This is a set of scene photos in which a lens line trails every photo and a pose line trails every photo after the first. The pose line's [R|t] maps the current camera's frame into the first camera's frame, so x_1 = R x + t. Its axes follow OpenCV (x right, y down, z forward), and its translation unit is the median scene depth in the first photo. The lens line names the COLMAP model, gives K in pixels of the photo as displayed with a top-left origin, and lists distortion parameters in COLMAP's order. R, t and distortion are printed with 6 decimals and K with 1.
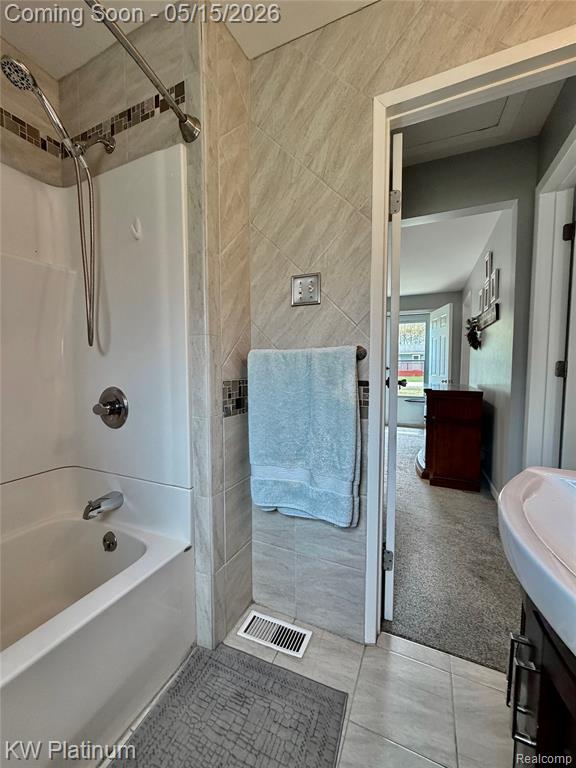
lens RADIAL K [[305.2, 0, 287.7], [0, 305.2, 382.0], [0, 0, 1]] dist [-0.001046, 0.000136]
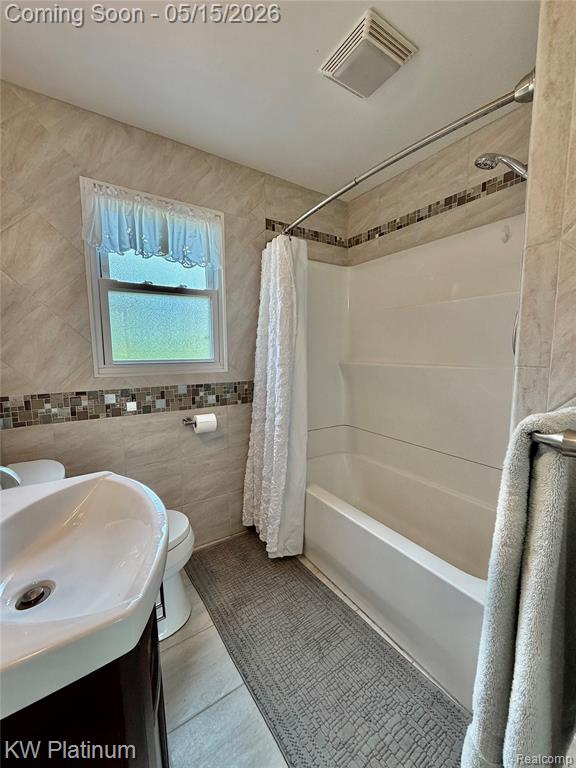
lens RADIAL K [[305.2, 0, 287.7], [0, 305.2, 382.0], [0, 0, 1]] dist [-0.001046, 0.000136]
pose [[-0.536838, 0.092418, -0.838608, 0.604795], [-0.034982, 0.990689, 0.131572, -0.180404], [0.842960, 0.099969, -0.528606, 0.856517]]
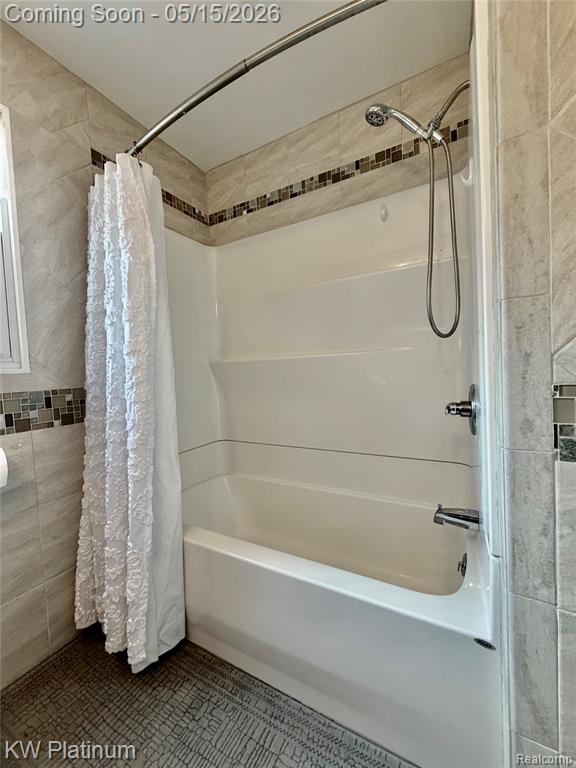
lens RADIAL K [[305.2, 0, 287.7], [0, 305.2, 382.0], [0, 0, 1]] dist [-0.001046, 0.000136]
pose [[-0.079523, 0.049219, -0.995617, 0.300147], [-0.000972, 0.998776, 0.049453, -0.031318], [0.996833, 0.004901, -0.079378, 0.606442]]
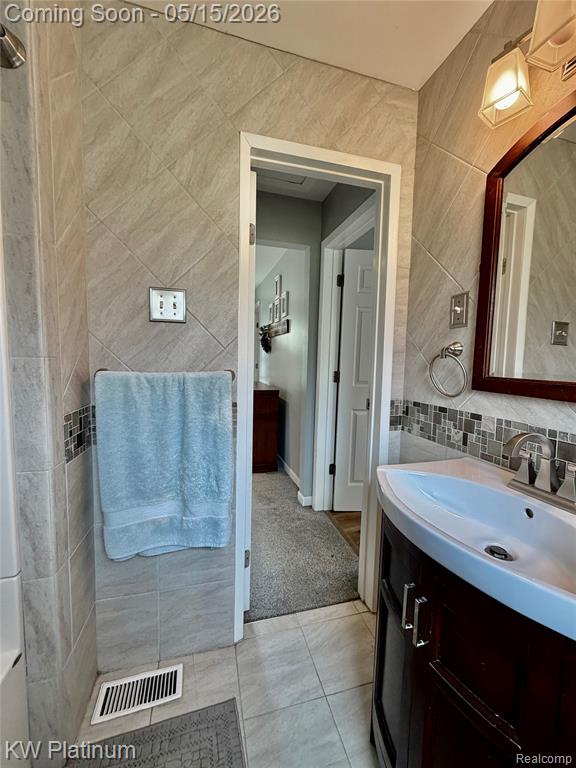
lens RADIAL K [[305.2, 0, 287.7], [0, 305.2, 382.0], [0, 0, 1]] dist [-0.001046, 0.000136]
pose [[0.767888, -0.034155, 0.639673, -0.263733], [0.011040, 0.999135, 0.040095, -0.109874], [-0.640489, -0.023726, 0.767601, 0.072437]]
